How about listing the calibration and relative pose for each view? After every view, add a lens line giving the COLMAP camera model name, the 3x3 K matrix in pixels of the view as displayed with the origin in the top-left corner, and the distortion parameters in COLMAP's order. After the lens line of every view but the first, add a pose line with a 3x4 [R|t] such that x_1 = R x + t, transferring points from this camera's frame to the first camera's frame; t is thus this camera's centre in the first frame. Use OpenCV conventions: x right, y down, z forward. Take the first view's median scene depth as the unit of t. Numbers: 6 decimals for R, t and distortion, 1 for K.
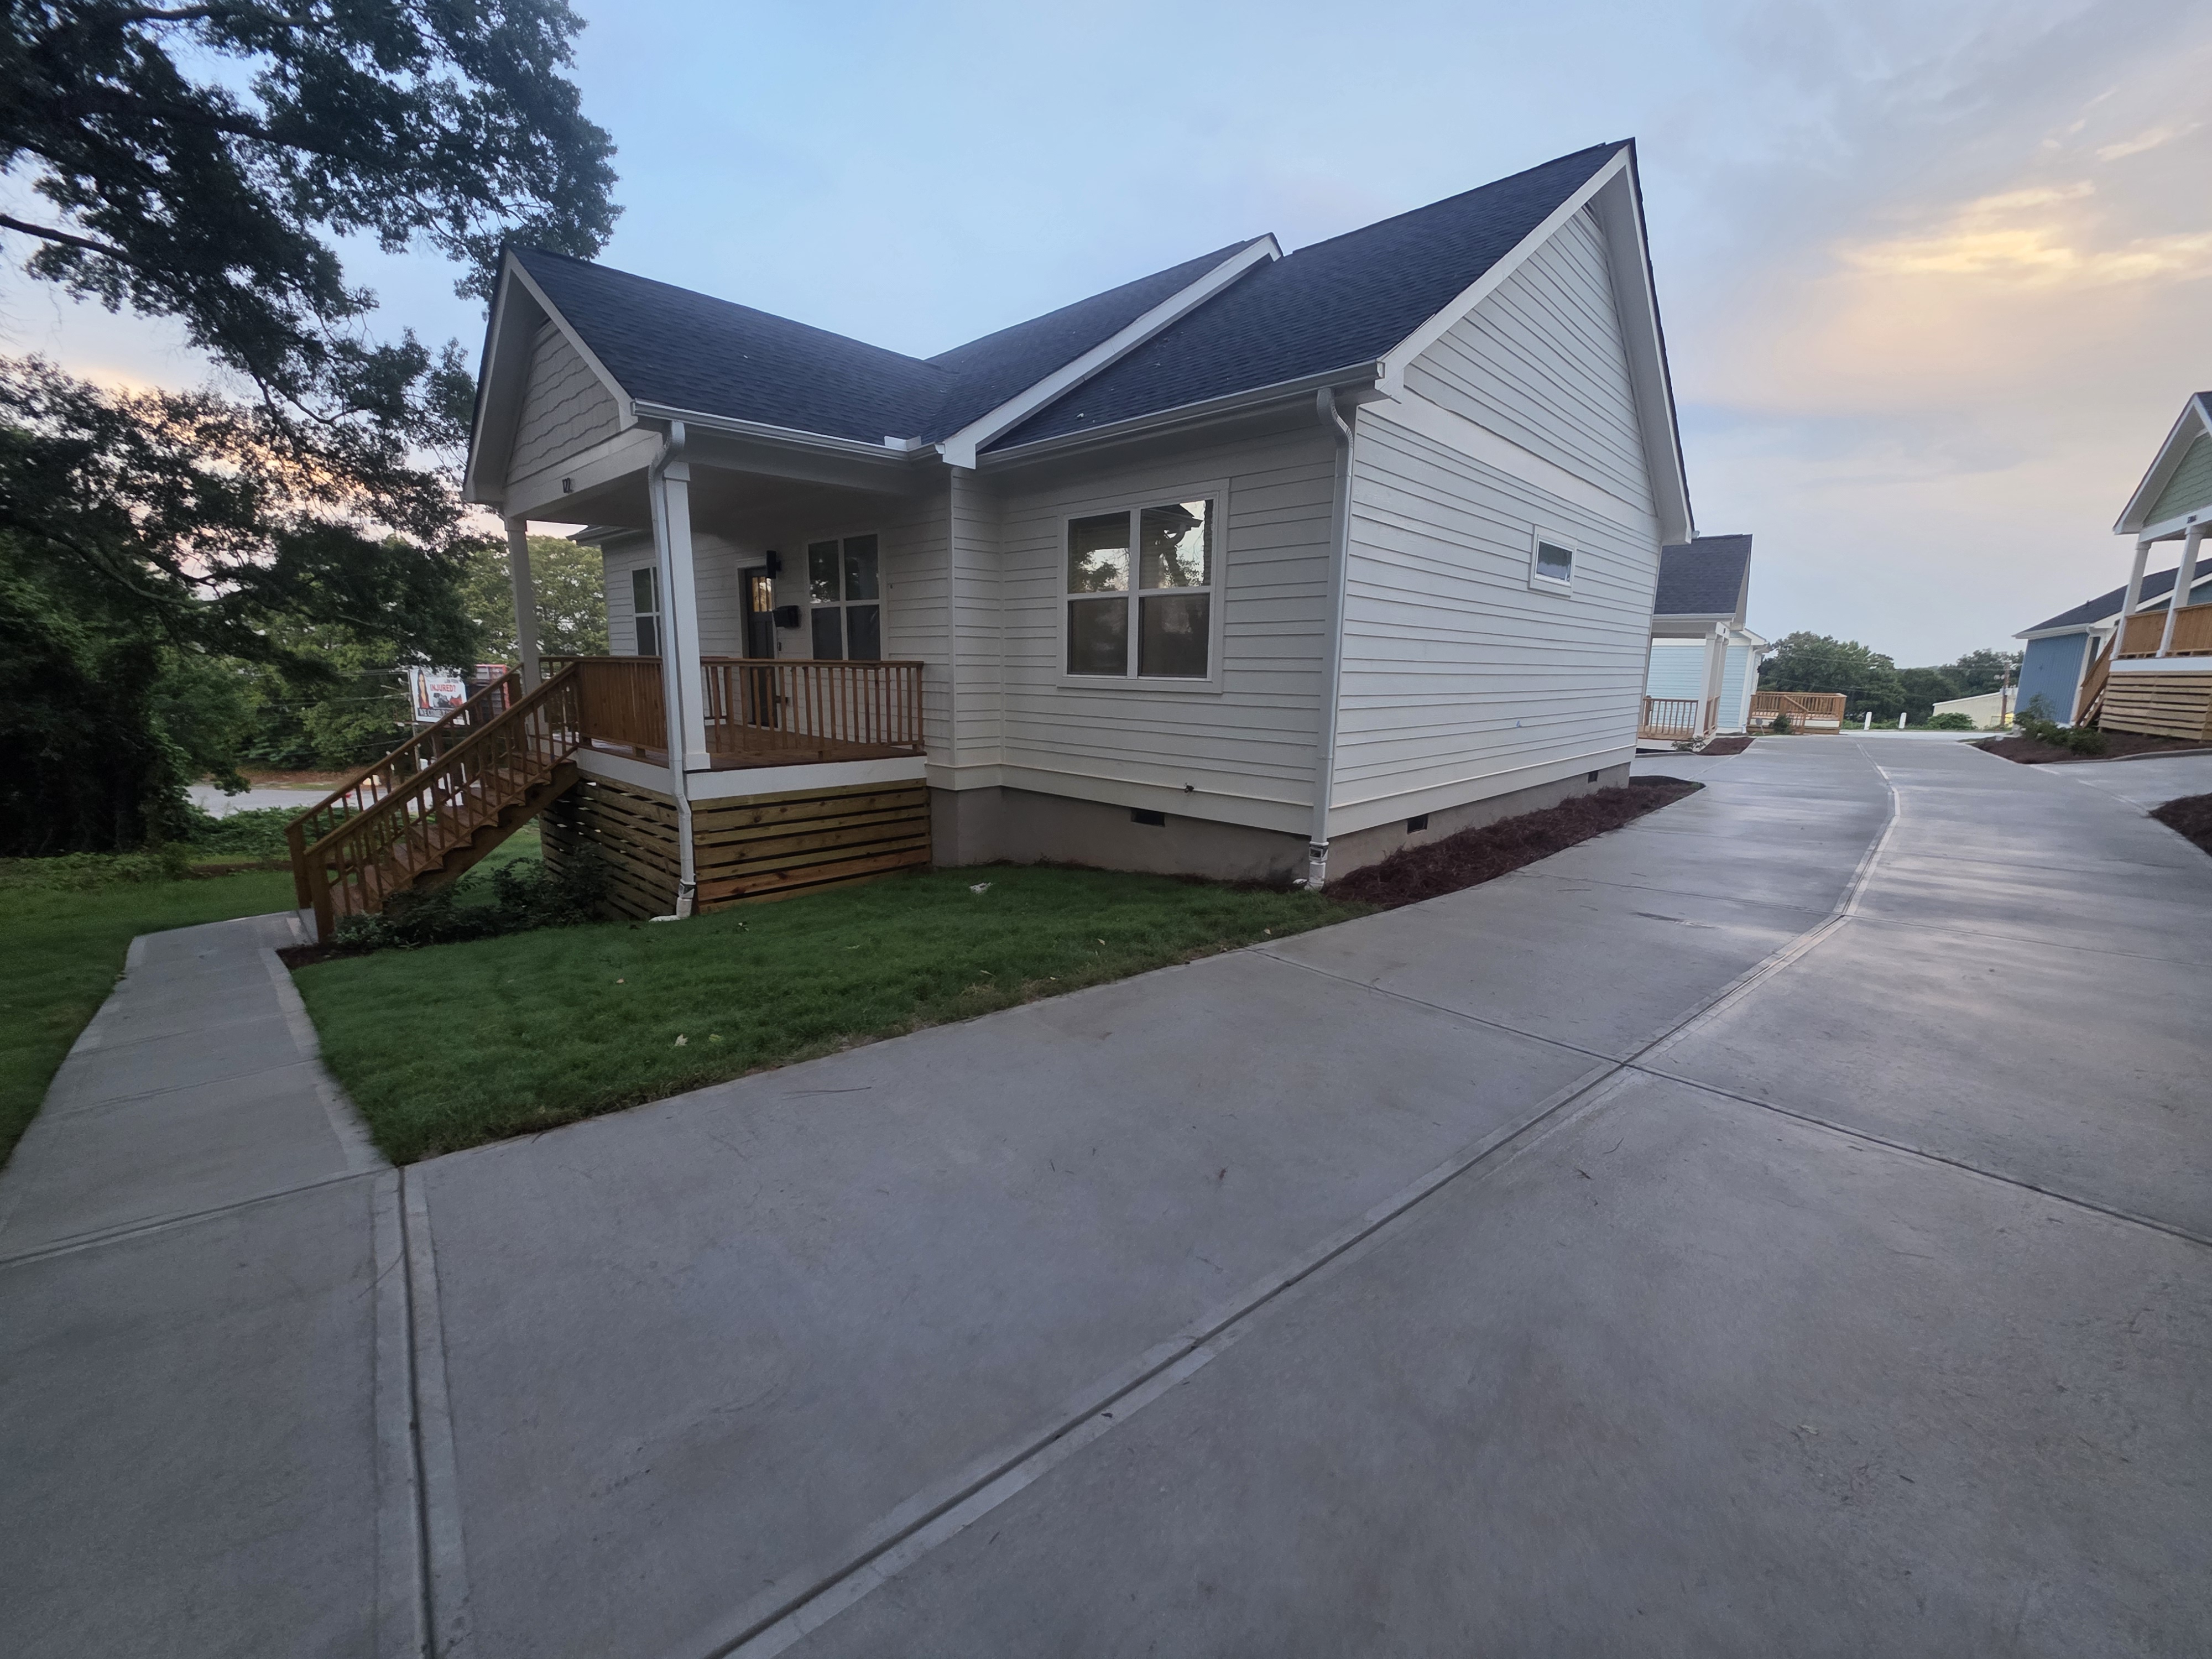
lens RADIAL K [[884.2, 0, 1110.6], [0, 884.2, 823.6], [0, 0, 1]] dist [0.004465, -0.000620]
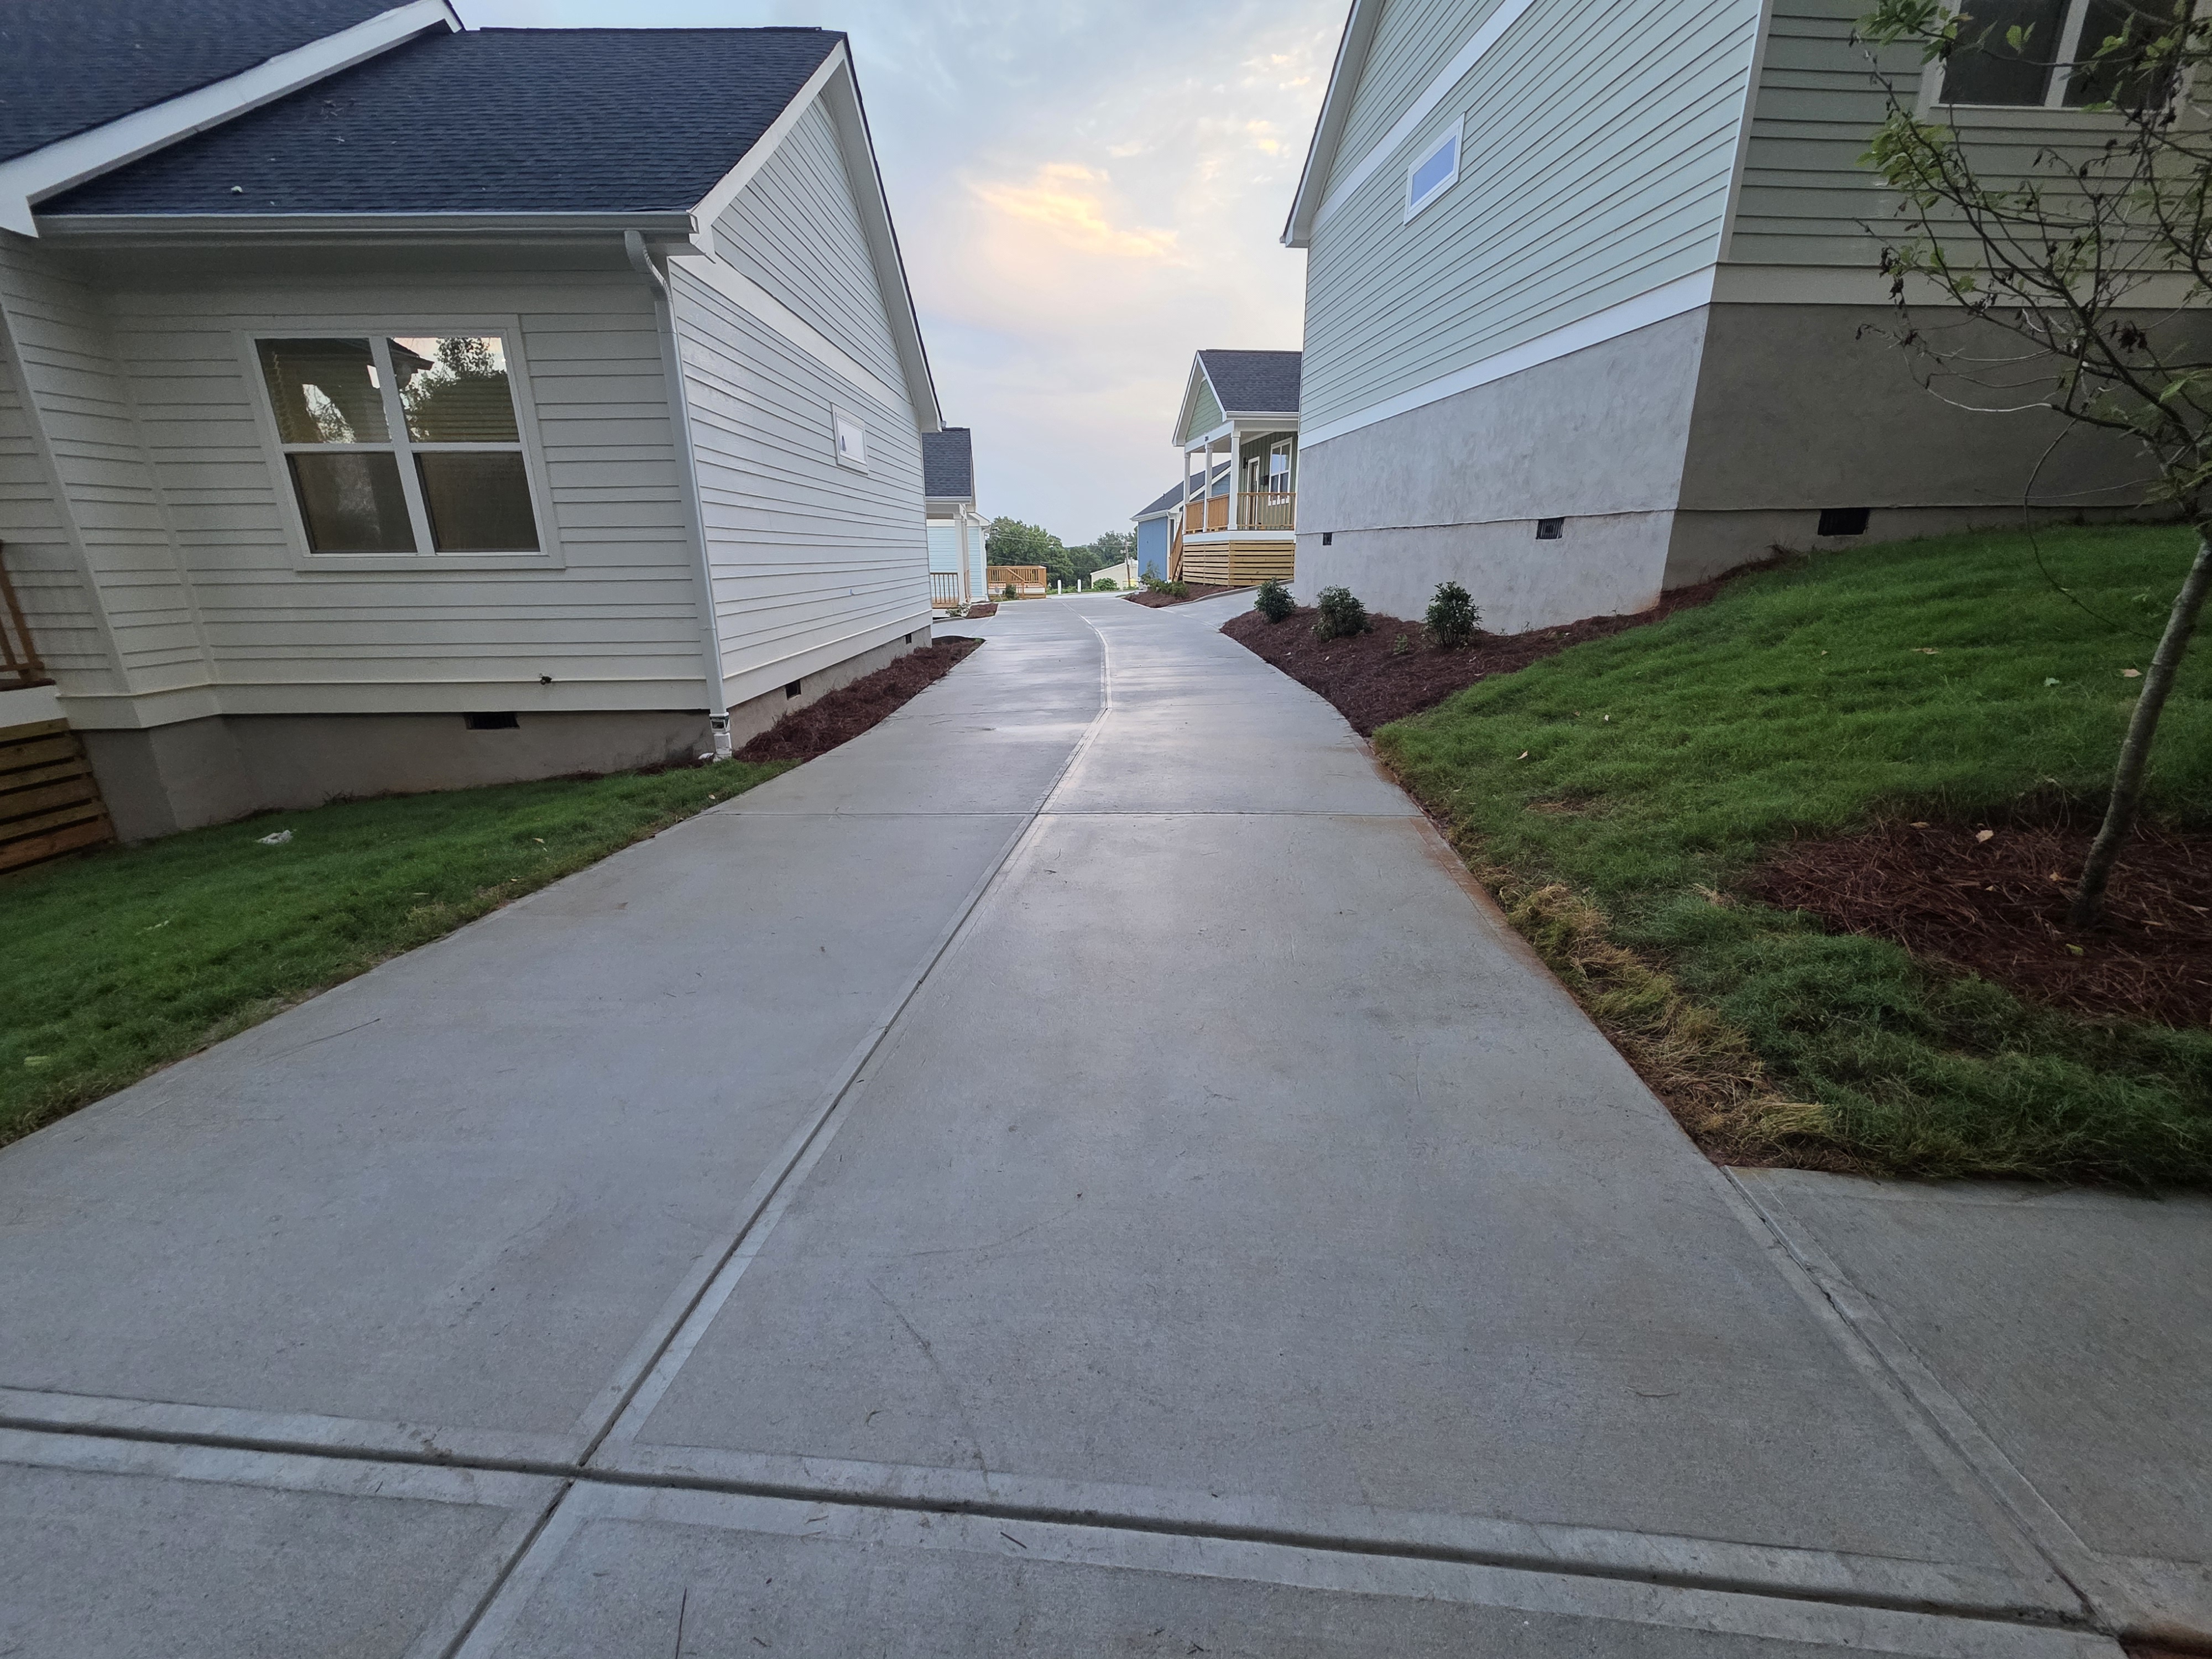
lens RADIAL K [[884.2, 0, 1110.6], [0, 884.2, 823.6], [0, 0, 1]] dist [0.004465, -0.000620]
pose [[0.718790, -0.223977, 0.658161, -0.113878], [0.142665, 0.974057, 0.175672, 0.024347], [-0.680432, -0.032375, 0.732095, -0.047297]]
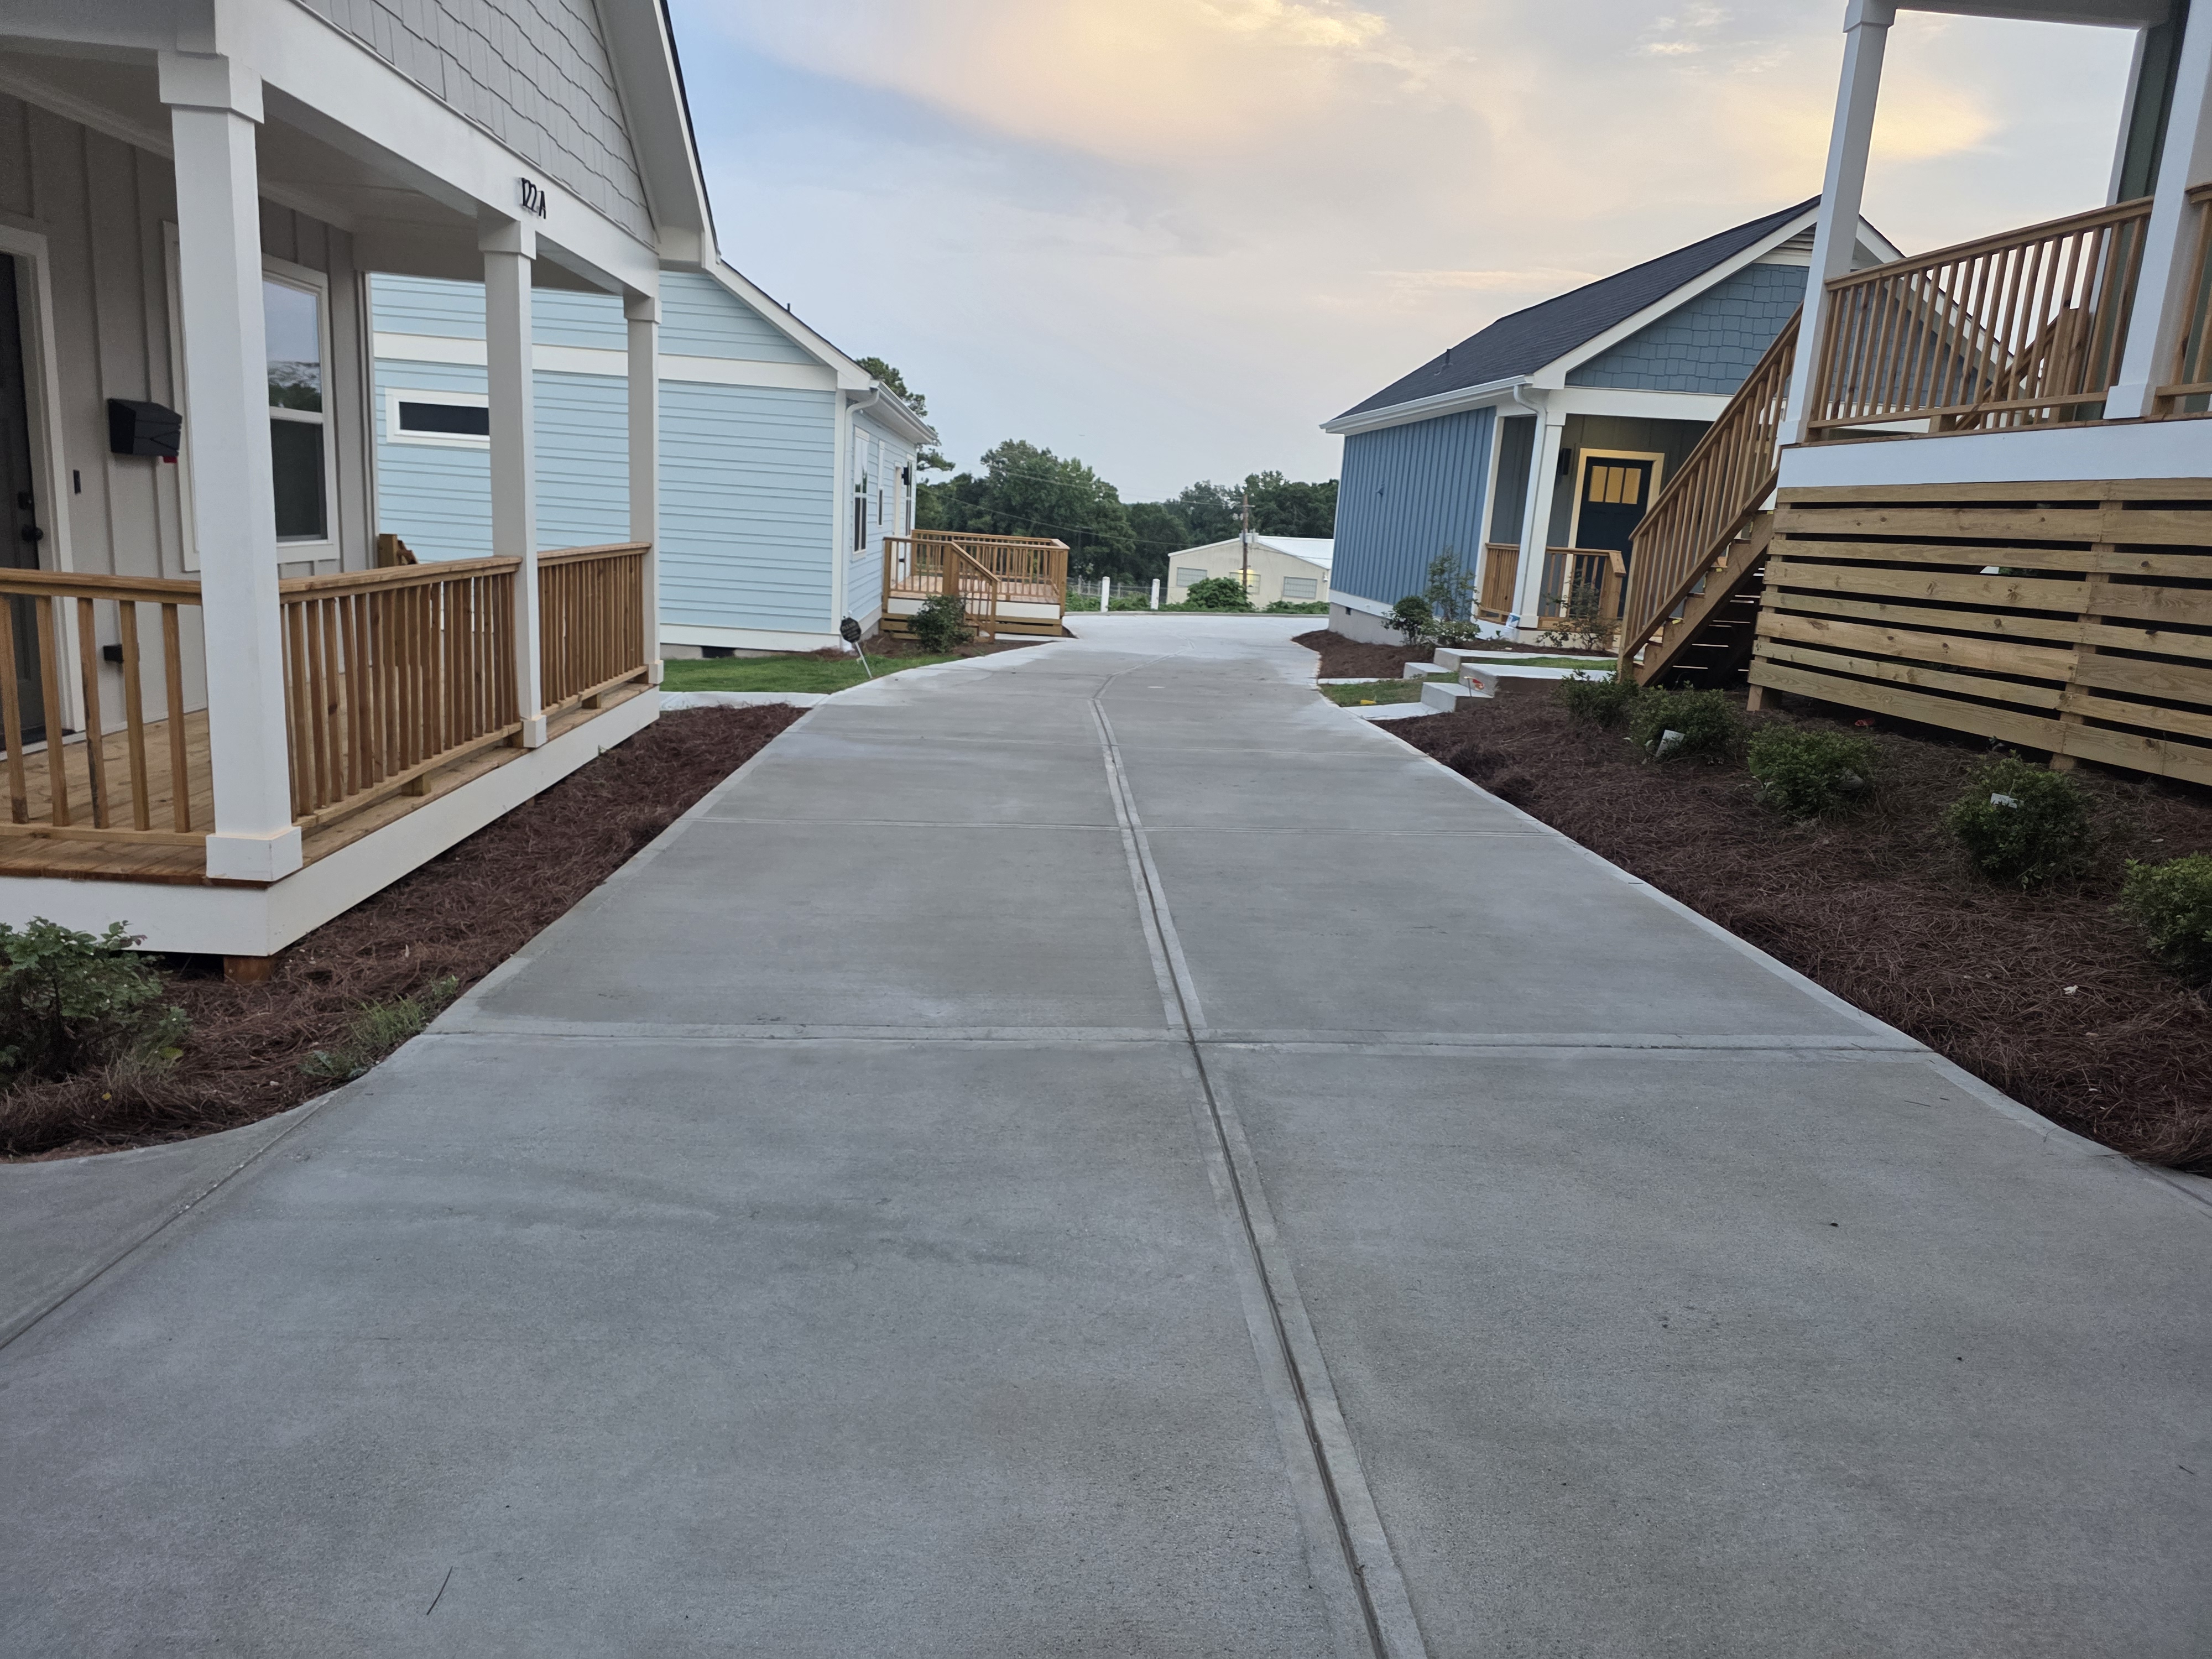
lens RADIAL K [[1536.9, 0, 1106.0], [0, 1536.9, 829.5], [0, 0, 1]] dist [0.026711, -0.001353]
pose [[0.758828, -0.102339, 0.643201, 1.571645], [0.068117, 0.994632, 0.077893, -0.286065], [-0.647719, -0.015294, 0.761725, 1.872525]]
